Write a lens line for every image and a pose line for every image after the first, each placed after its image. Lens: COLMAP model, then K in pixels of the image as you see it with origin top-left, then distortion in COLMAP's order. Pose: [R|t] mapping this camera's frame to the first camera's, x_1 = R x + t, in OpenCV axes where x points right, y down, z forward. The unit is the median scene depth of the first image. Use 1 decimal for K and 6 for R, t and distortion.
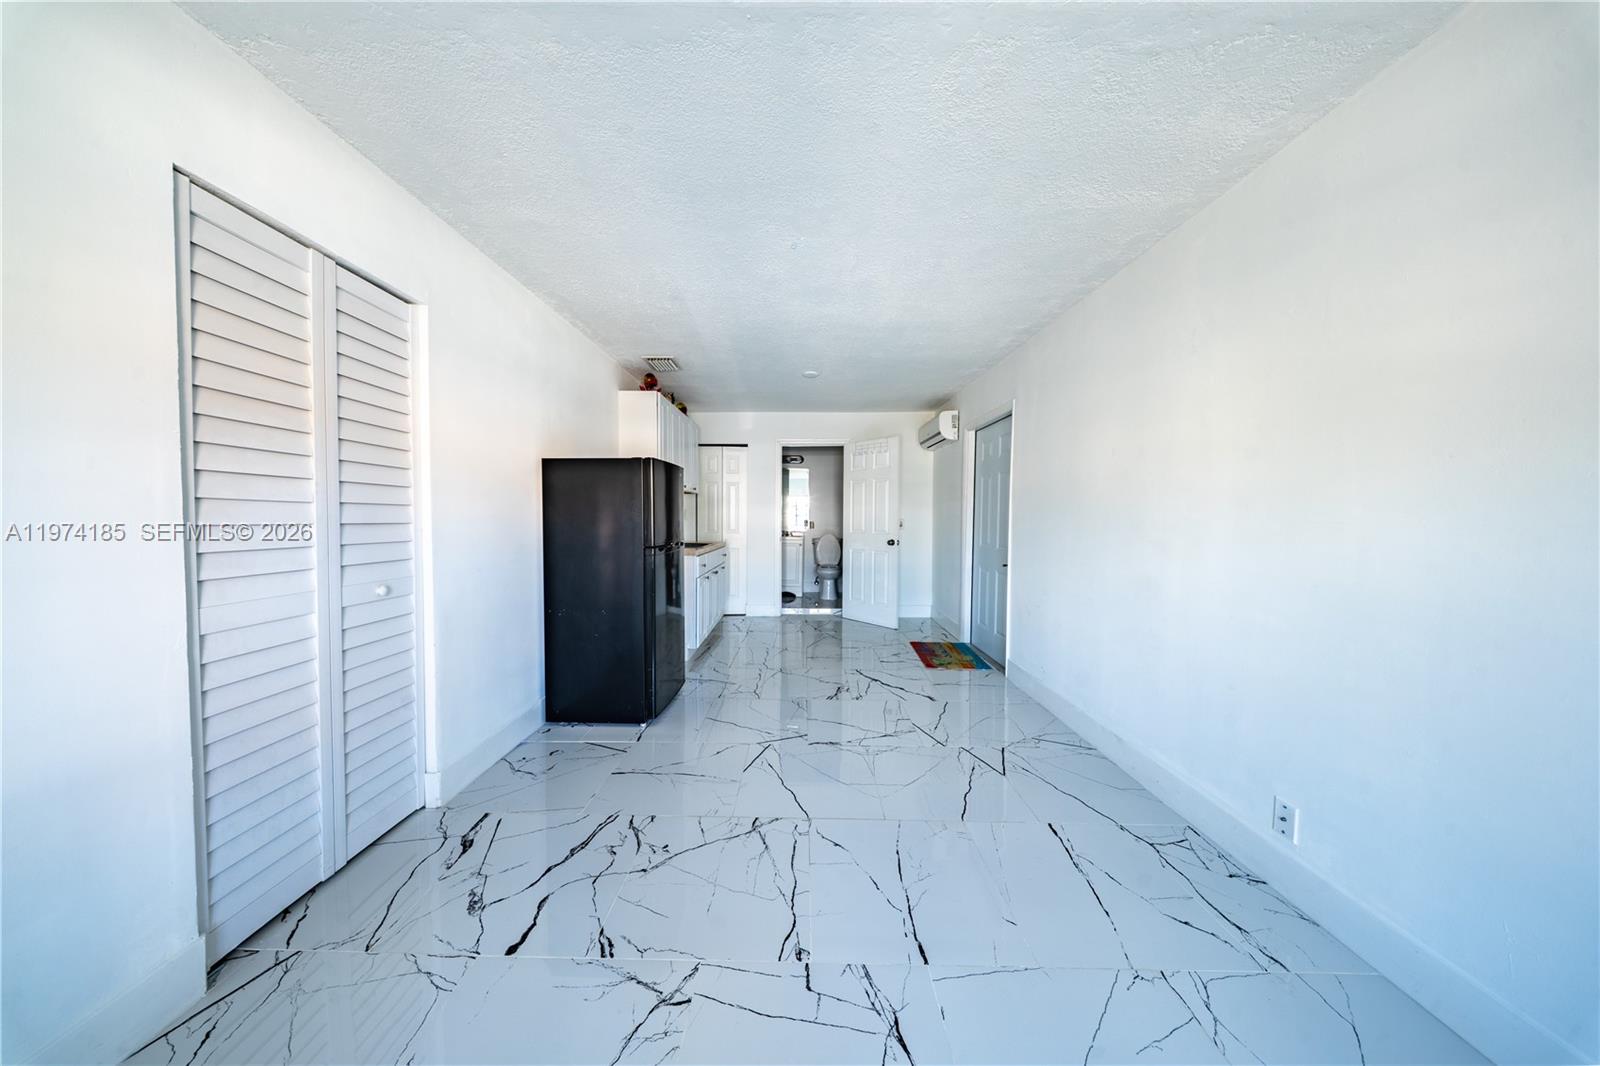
lens RADIAL K [[472.1, 0, 796.5], [0, 472.1, 531.7], [0, 0, 1]] dist [0.009391, -0.005308]
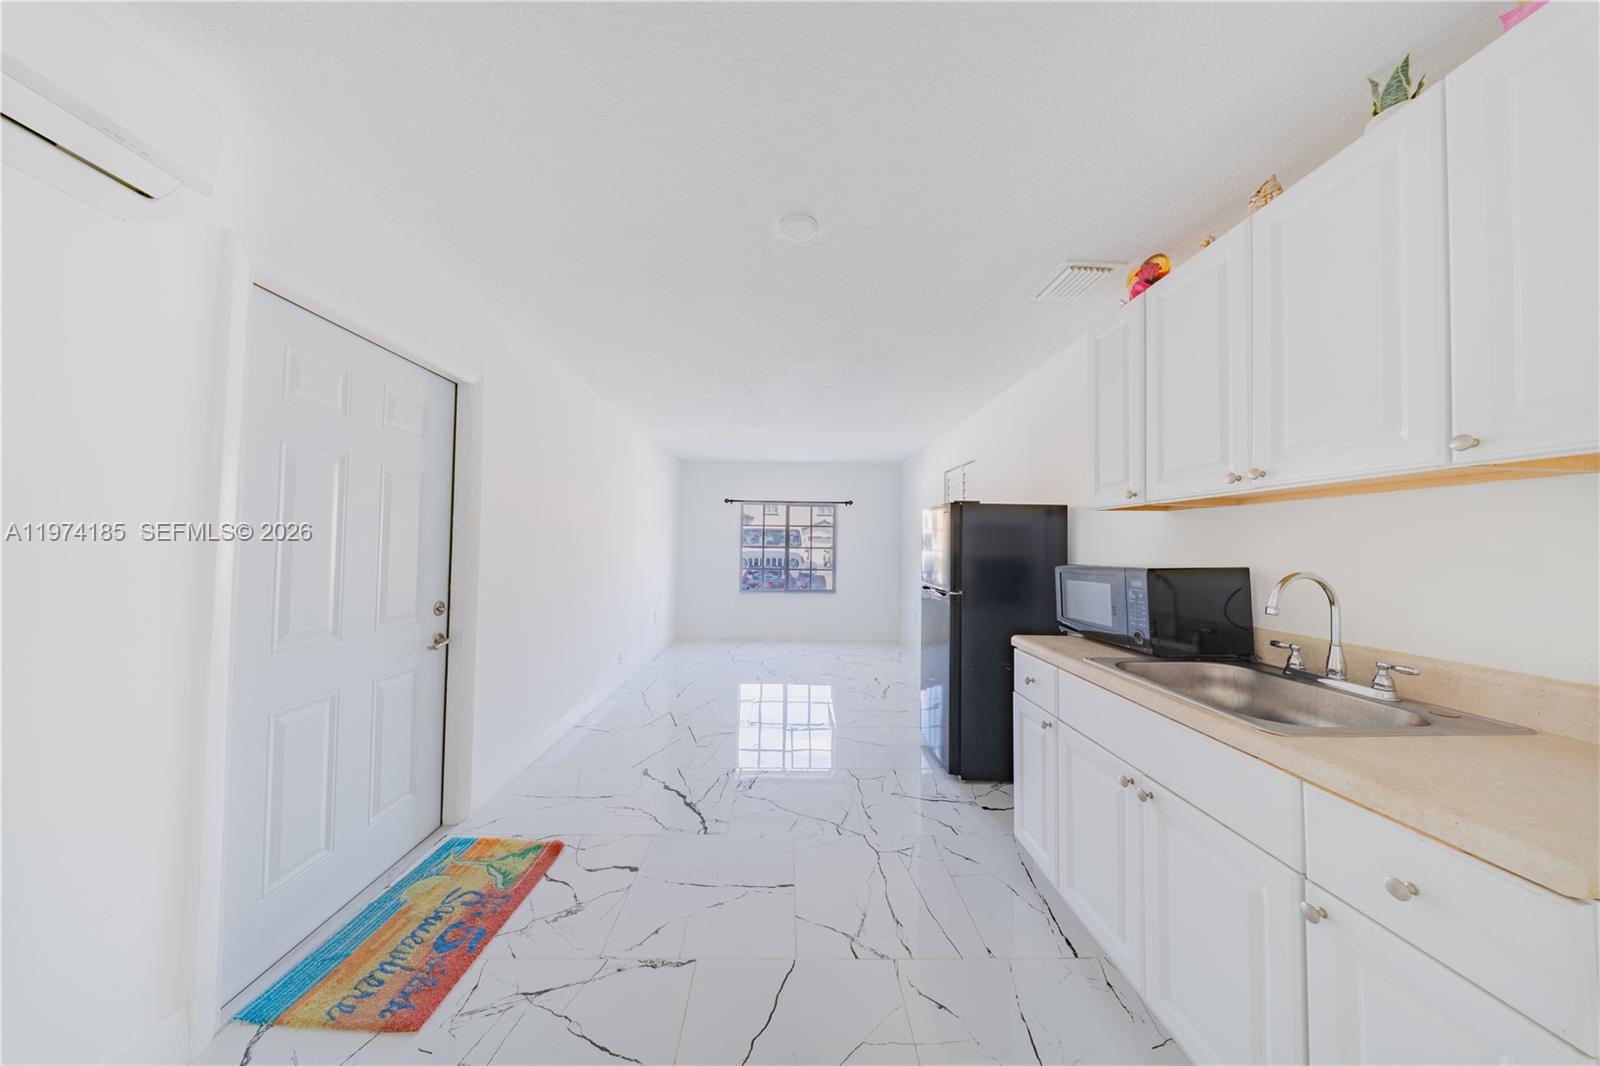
lens RADIAL K [[467.6, 0, 795.6], [0, 467.6, 532.8], [0, 0, 1]] dist [0.007979, -0.003088]
pose [[-0.999228, -0.019660, -0.034016, 0.046639], [-0.019941, 0.999770, 0.007950, -0.074728], [0.033852, 0.008622, -0.999390, 1.598248]]
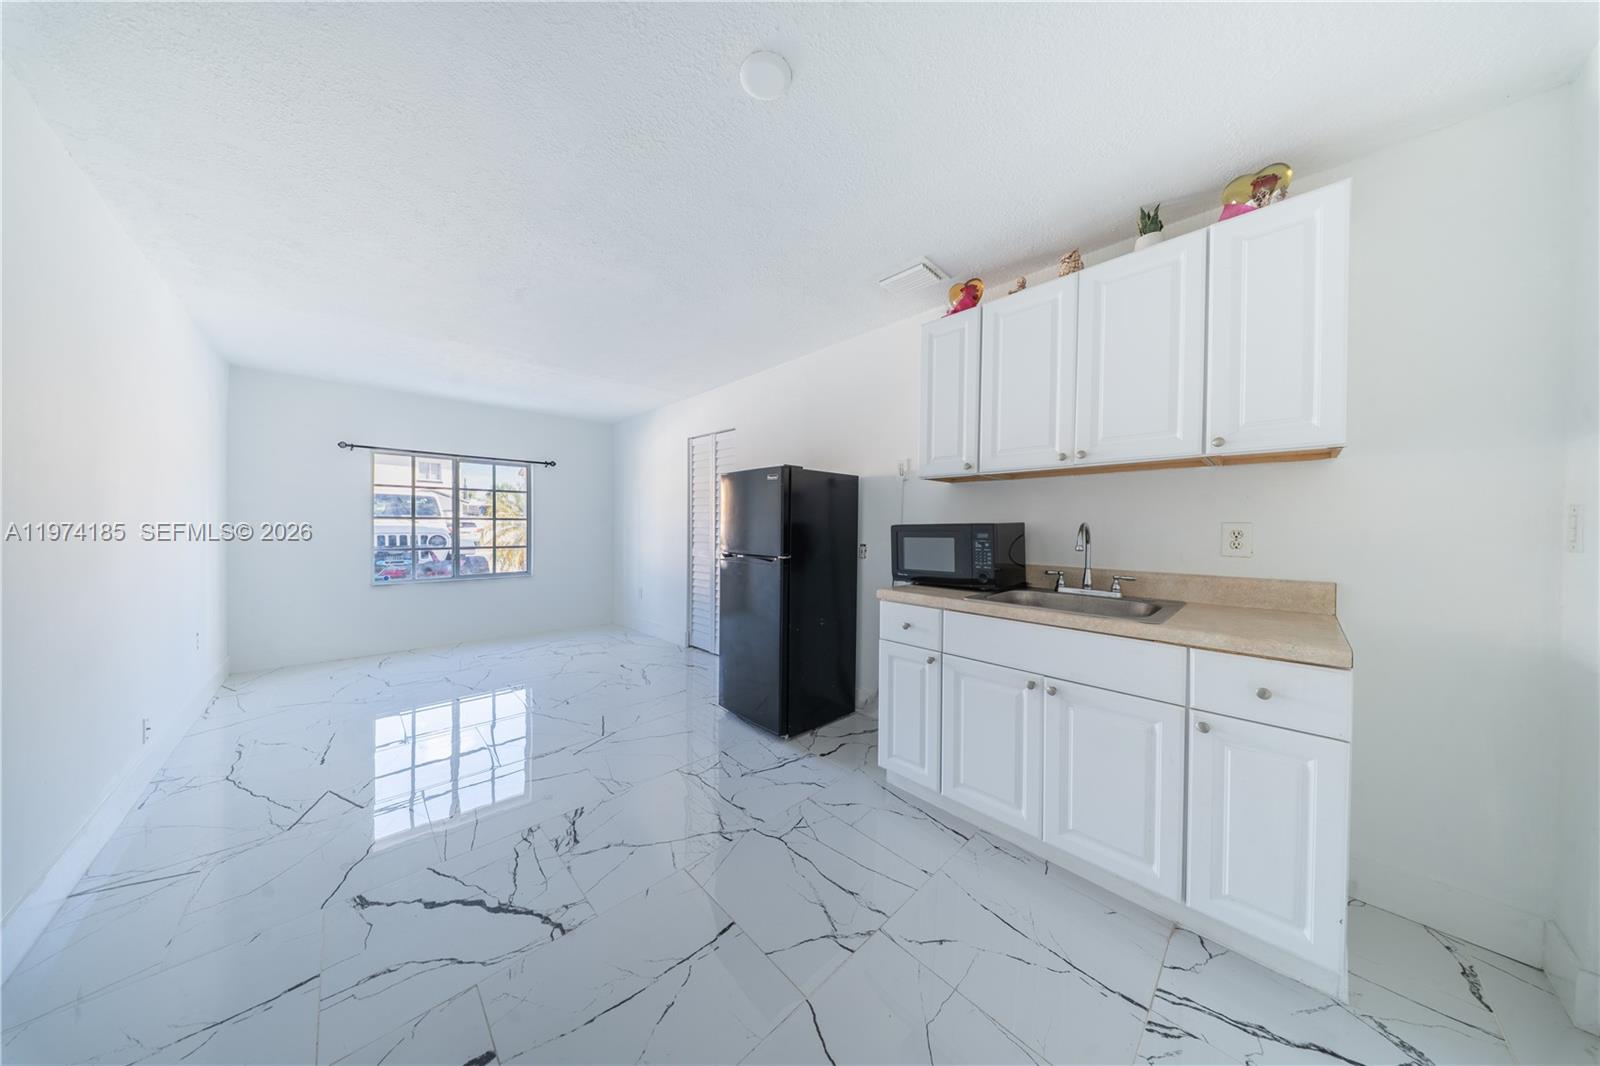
lens RADIAL K [[467.6, 0, 795.6], [0, 467.6, 532.8], [0, 0, 1]] dist [0.007979, -0.003088]
pose [[-0.712231, -0.000979, -0.701944, 0.264514], [-0.036722, 0.998682, 0.035868, -0.045566], [0.700984, 0.051323, -0.711328, 1.411375]]
